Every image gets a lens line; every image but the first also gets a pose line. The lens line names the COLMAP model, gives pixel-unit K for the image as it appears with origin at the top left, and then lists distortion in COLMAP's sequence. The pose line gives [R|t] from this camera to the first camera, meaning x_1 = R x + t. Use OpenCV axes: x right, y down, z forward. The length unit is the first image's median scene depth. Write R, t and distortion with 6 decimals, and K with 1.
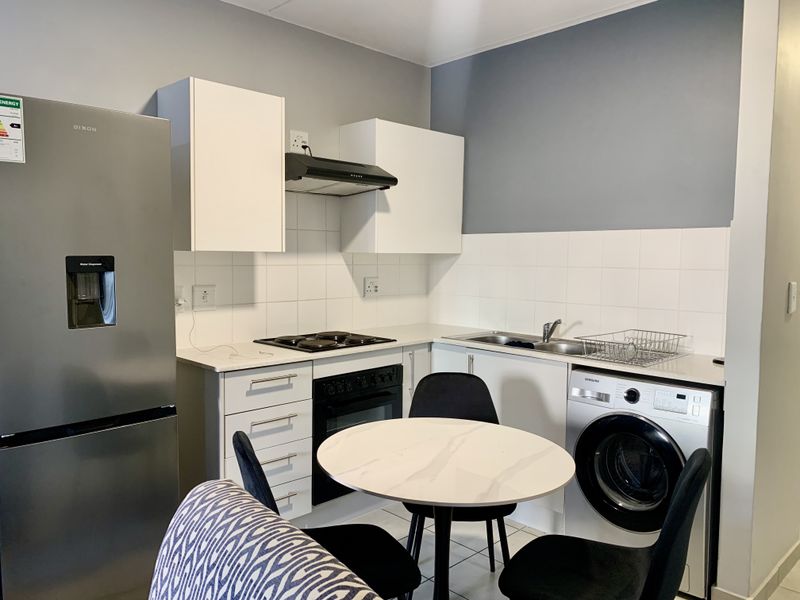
lens RADIAL K [[602.3, 0, 403.0], [0, 602.3, 298.8], [0, 0, 1]] dist [0.007330, -0.014284]
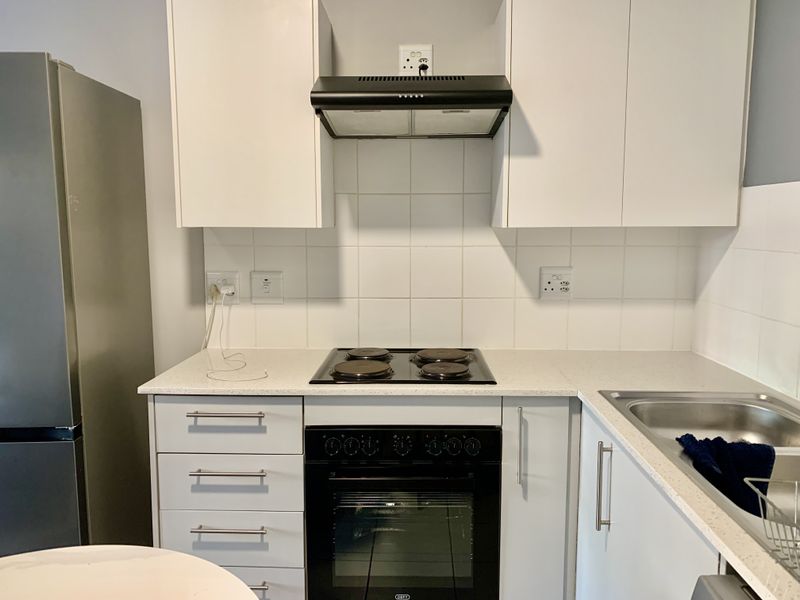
lens RADIAL K [[602.3, 0, 403.0], [0, 602.3, 298.8], [0, 0, 1]] dist [0.007330, -0.014284]
pose [[0.700383, 0.078257, -0.709464, 0.324150], [-0.046790, 0.996867, 0.063768, -0.041913], [0.712232, -0.011466, 0.701851, 0.541342]]
